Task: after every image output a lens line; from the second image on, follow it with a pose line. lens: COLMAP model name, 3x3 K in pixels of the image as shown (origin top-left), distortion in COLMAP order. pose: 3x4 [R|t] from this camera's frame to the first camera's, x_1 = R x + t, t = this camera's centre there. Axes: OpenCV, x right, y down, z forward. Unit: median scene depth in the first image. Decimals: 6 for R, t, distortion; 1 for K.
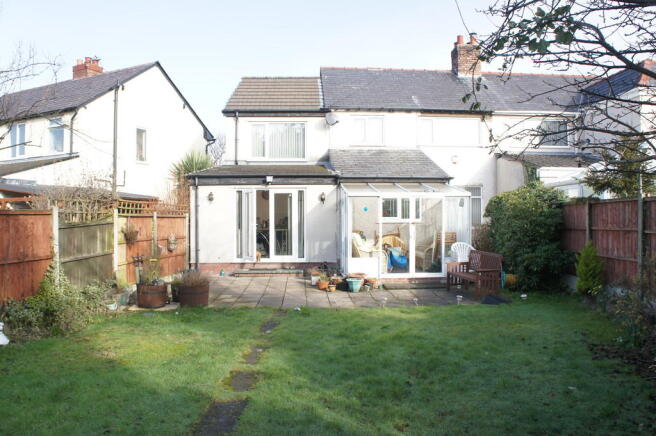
lens RADIAL K [[511.2, 0, 328.0], [0, 511.2, 218.0], [0, 0, 1]] dist [-0.171706, 0.111387]
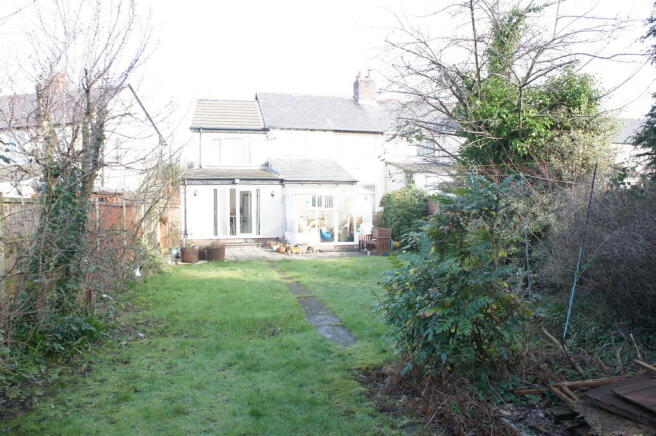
lens RADIAL K [[511.2, 0, 328.0], [0, 511.2, 218.0], [0, 0, 1]] dist [-0.171706, 0.111387]
pose [[0.975641, -0.006092, 0.219289, -0.178476], [0.001461, 0.999773, 0.021274, -0.001541], [-0.219369, -0.020435, 0.975428, -0.471880]]
